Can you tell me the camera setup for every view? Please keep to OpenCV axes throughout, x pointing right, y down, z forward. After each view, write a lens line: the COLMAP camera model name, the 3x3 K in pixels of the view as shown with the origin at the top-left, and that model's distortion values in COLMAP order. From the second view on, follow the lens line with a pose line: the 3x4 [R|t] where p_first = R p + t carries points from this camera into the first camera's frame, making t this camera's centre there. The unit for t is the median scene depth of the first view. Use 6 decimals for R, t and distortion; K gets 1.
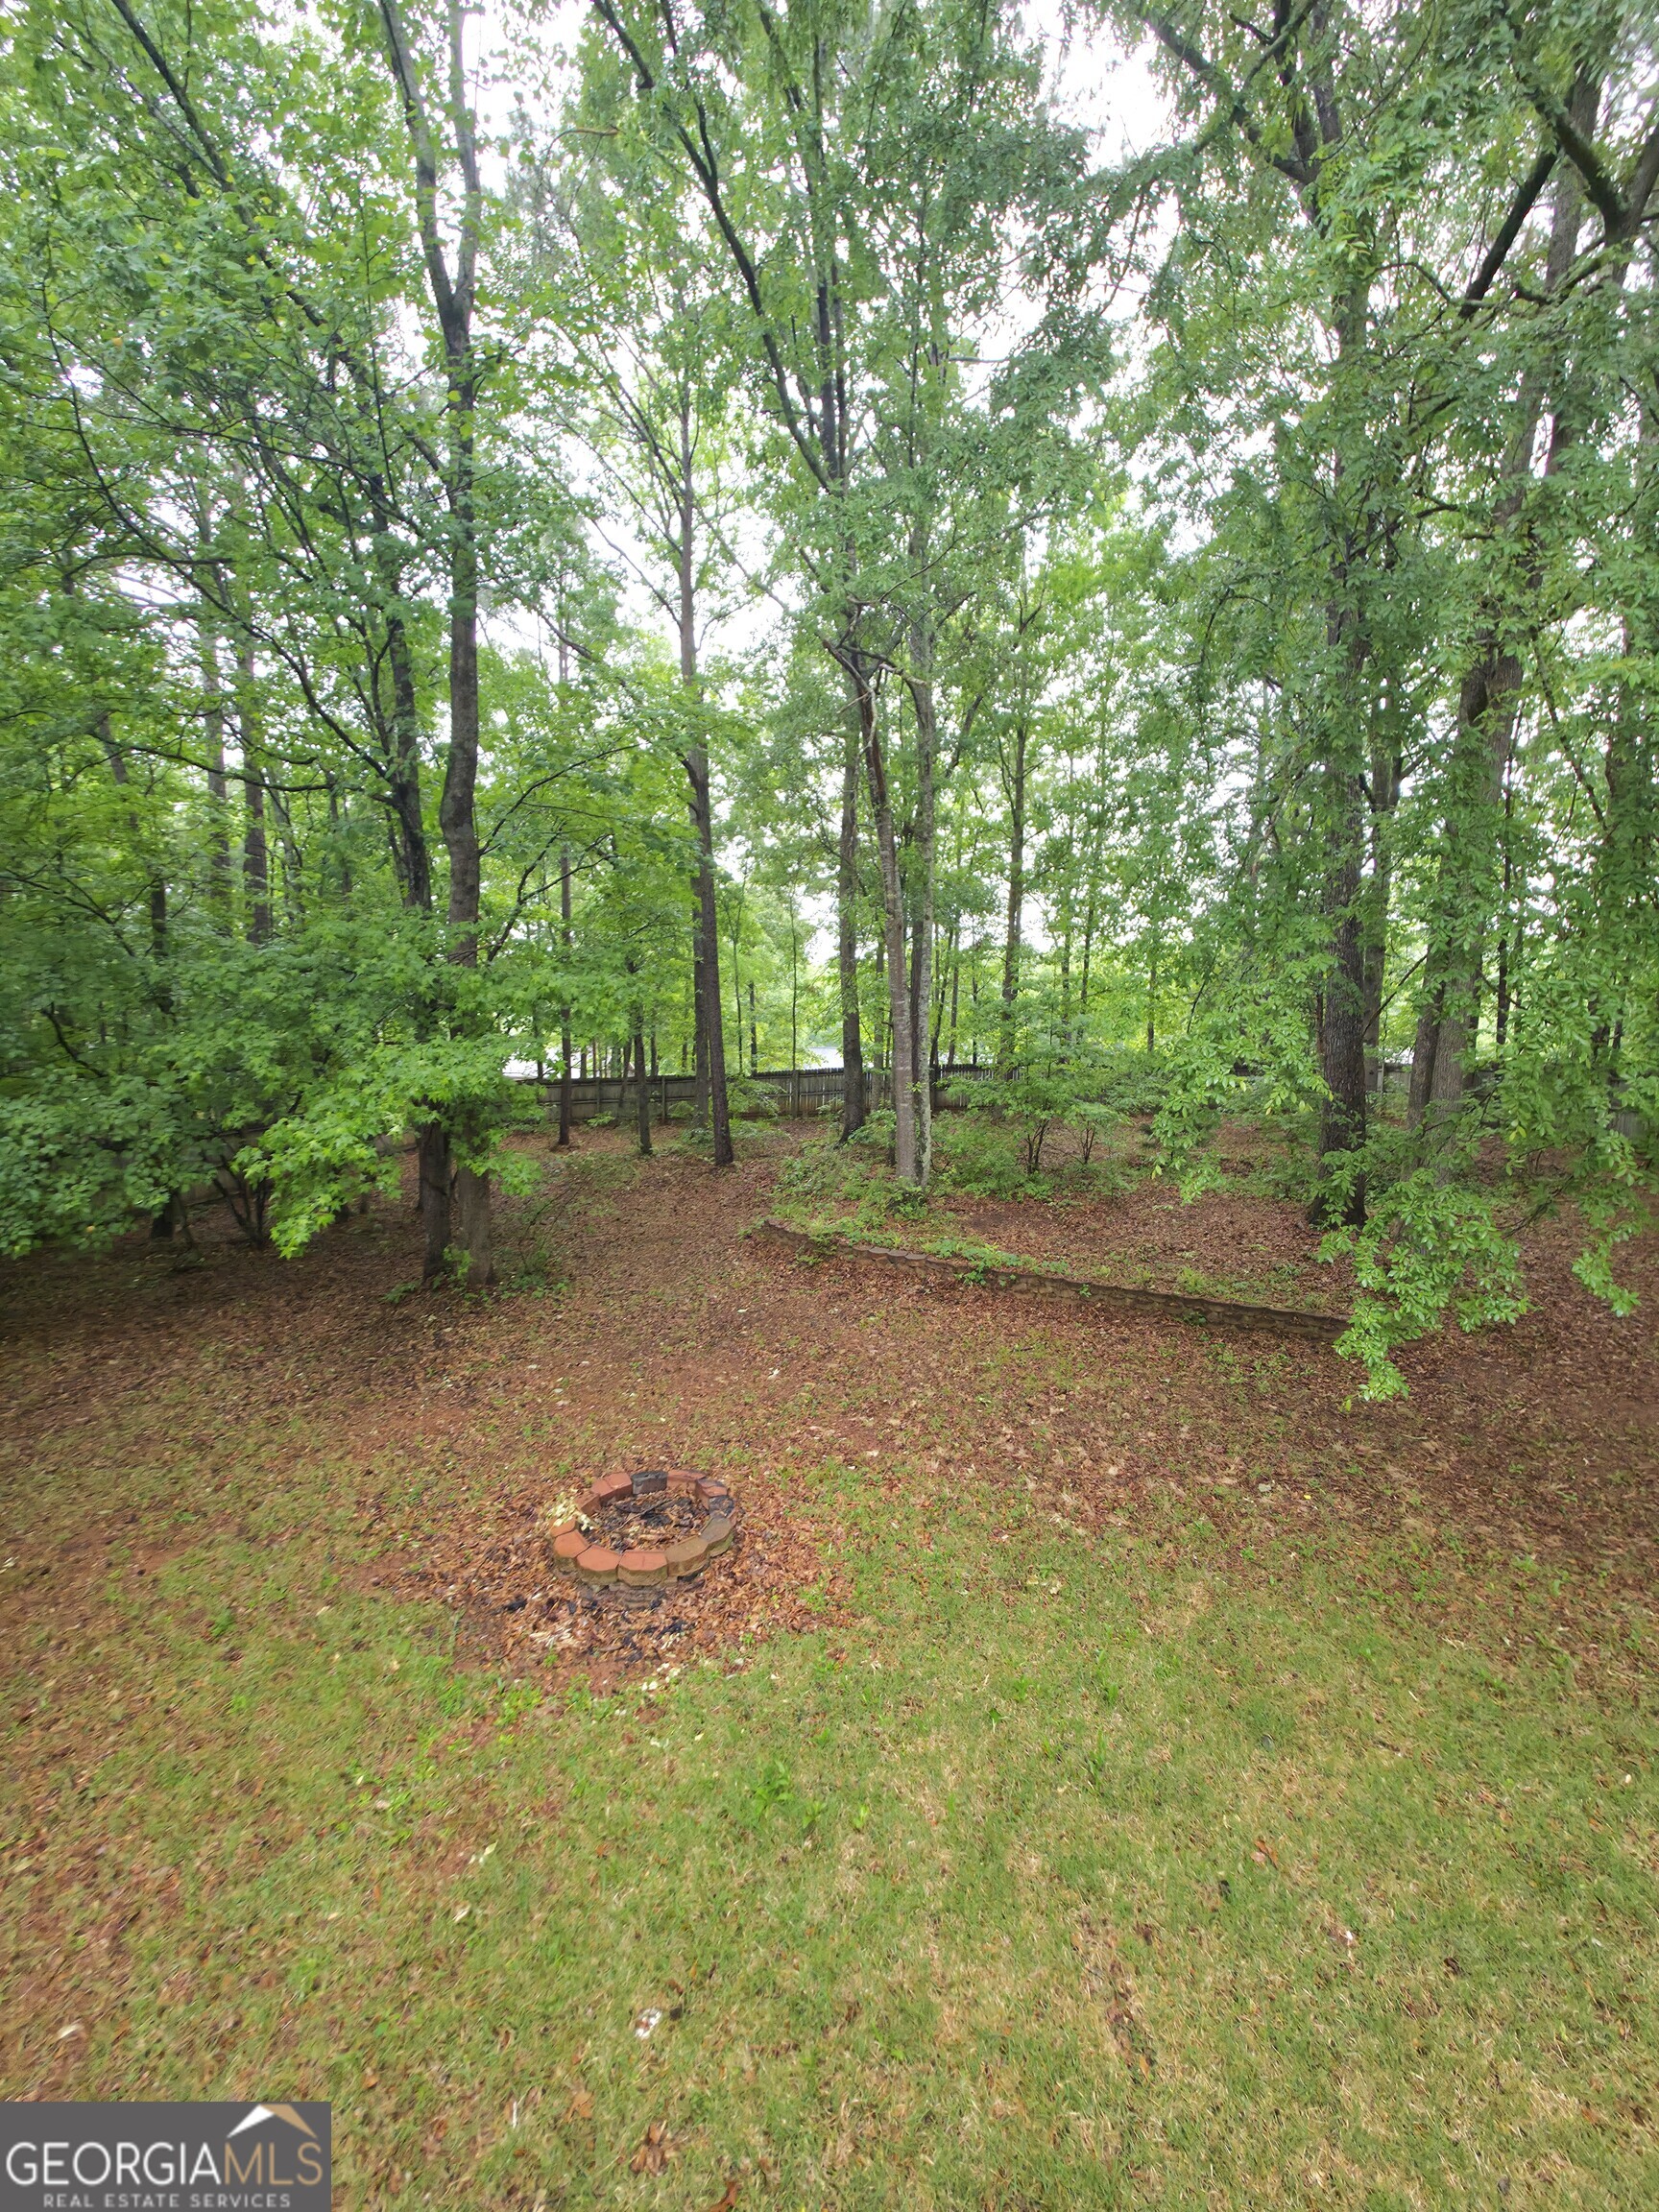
lens RADIAL K [[878.2, 0, 829.2], [0, 878.2, 1106.7], [0, 0, 1]] dist [0.001615, 0.000597]
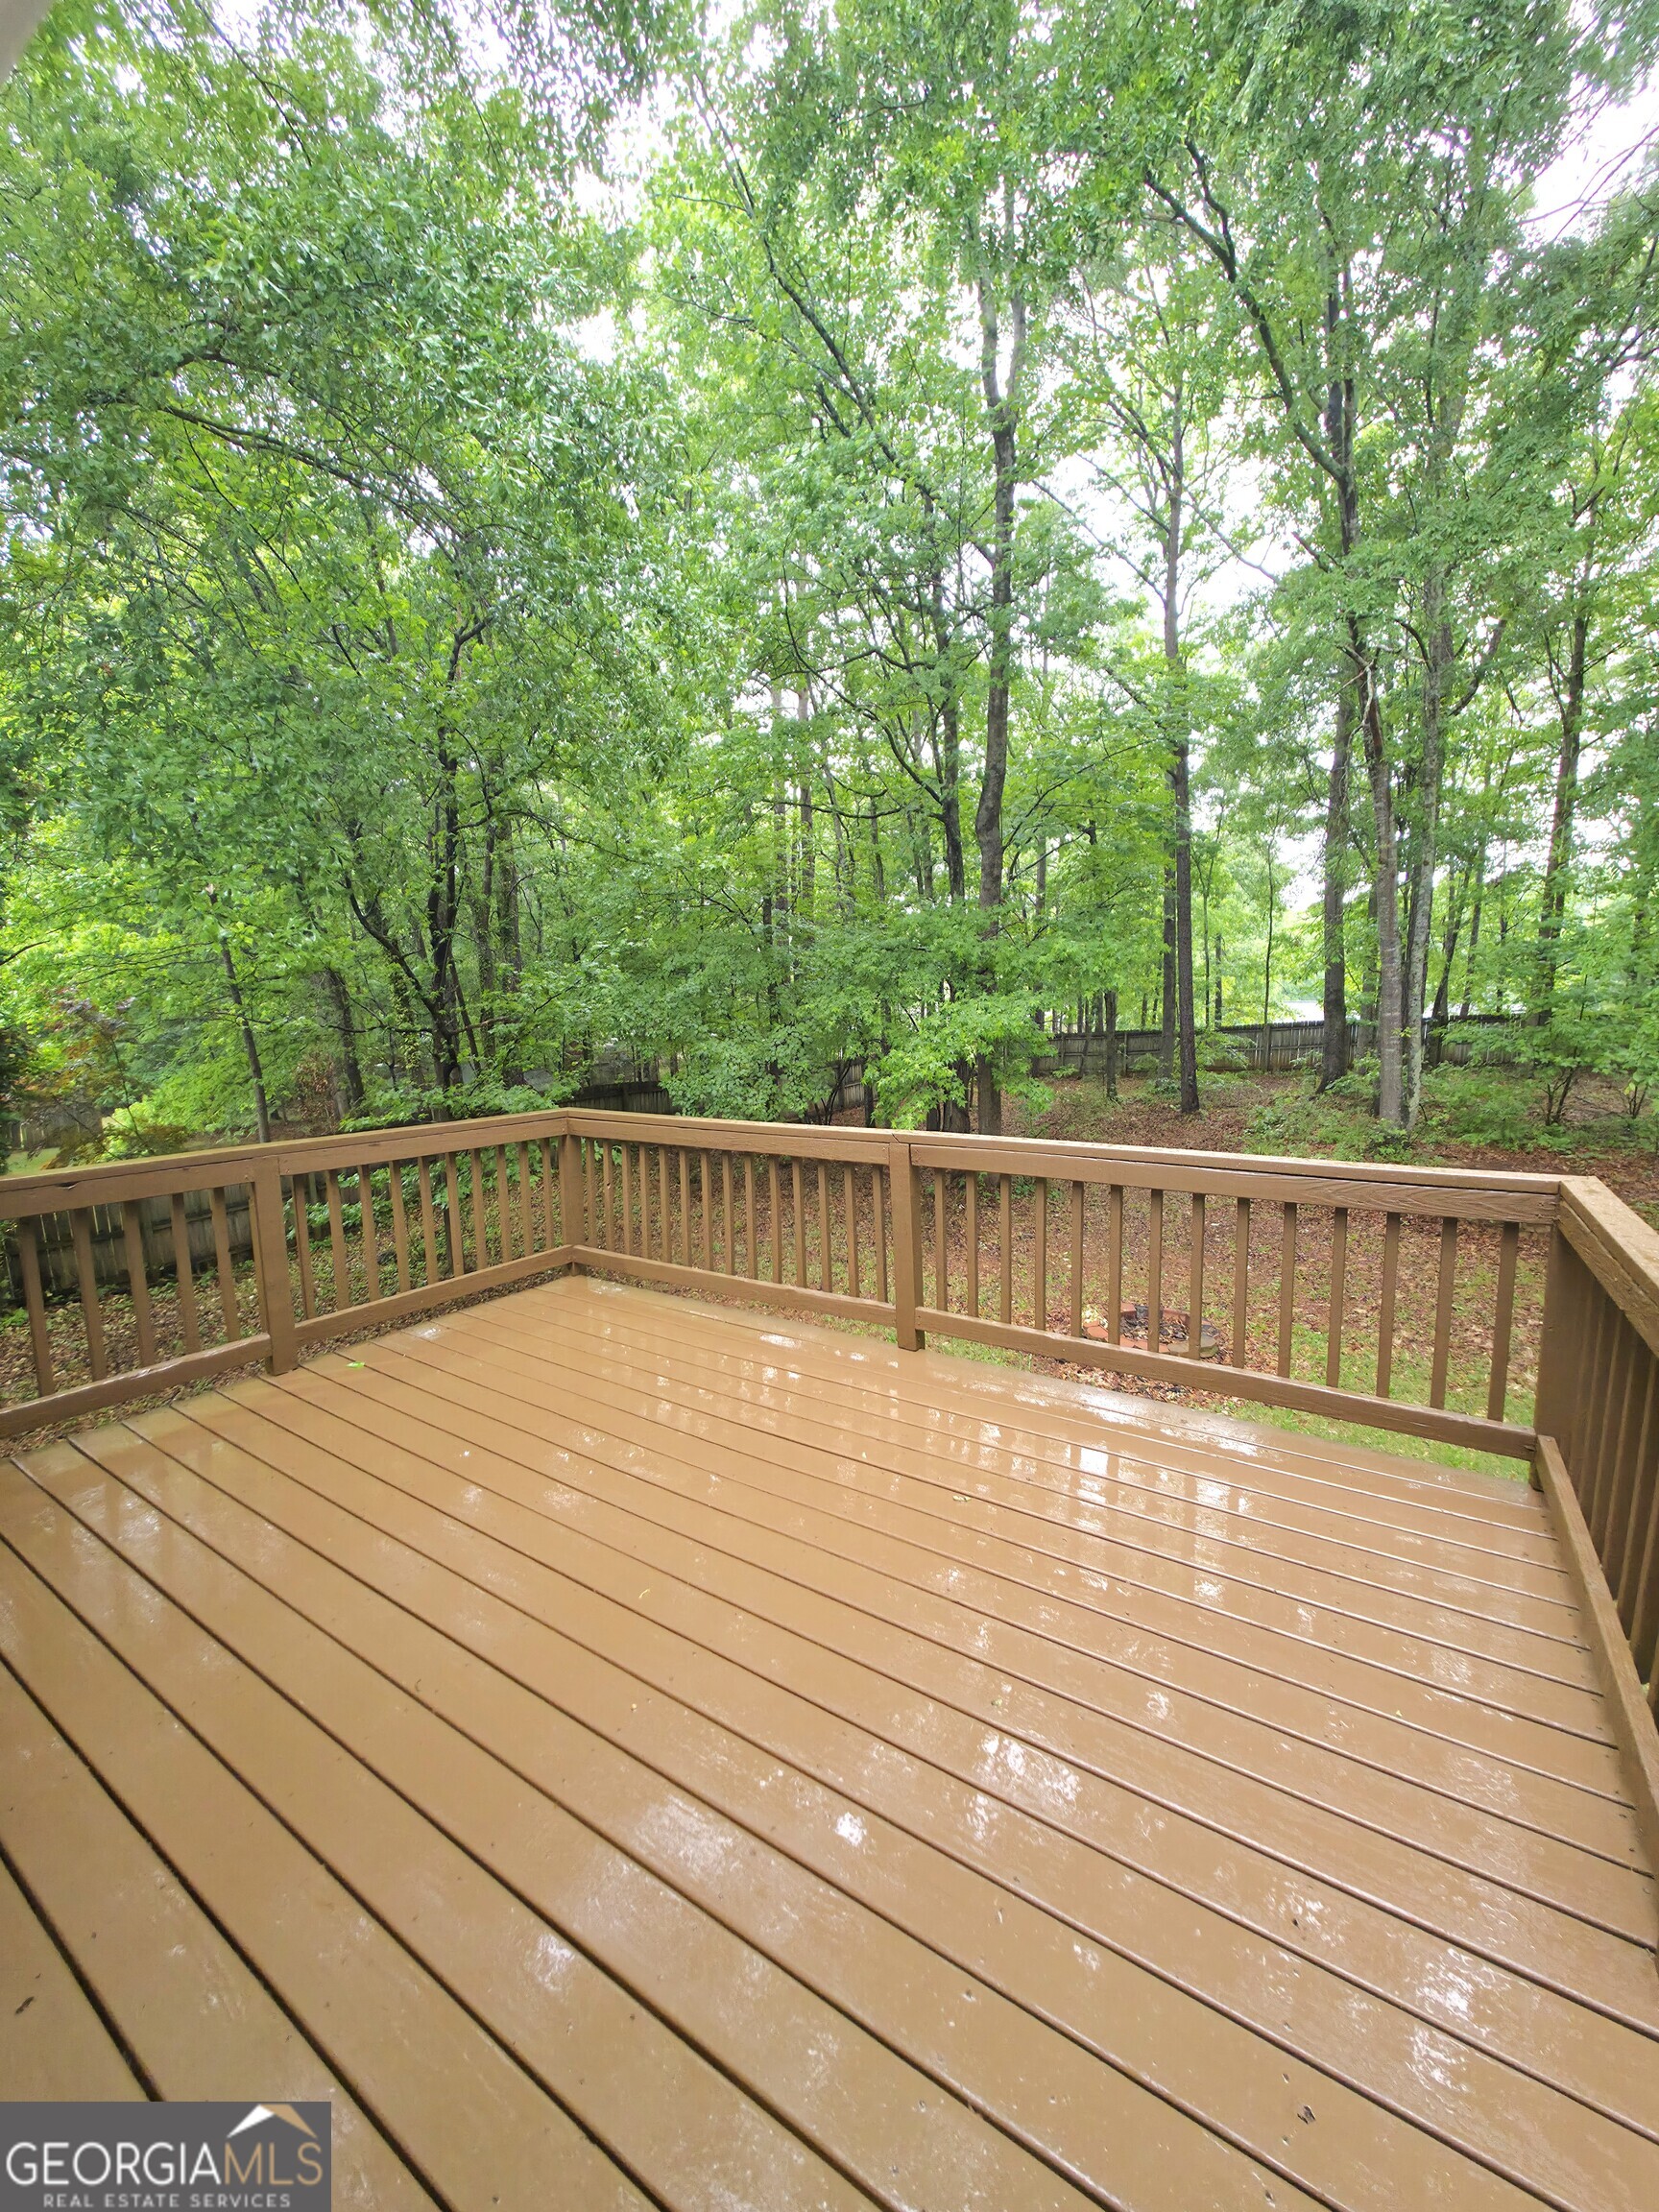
lens RADIAL K [[878.2, 0, 828.9], [0, 878.2, 1111.5], [0, 0, 1]] dist [0.001615, 0.000597]
pose [[0.880135, 0.036098, -0.473349, -0.001924], [-0.012402, 0.998513, 0.053086, 0.014486], [0.474562, -0.040853, 0.879274, -0.137090]]
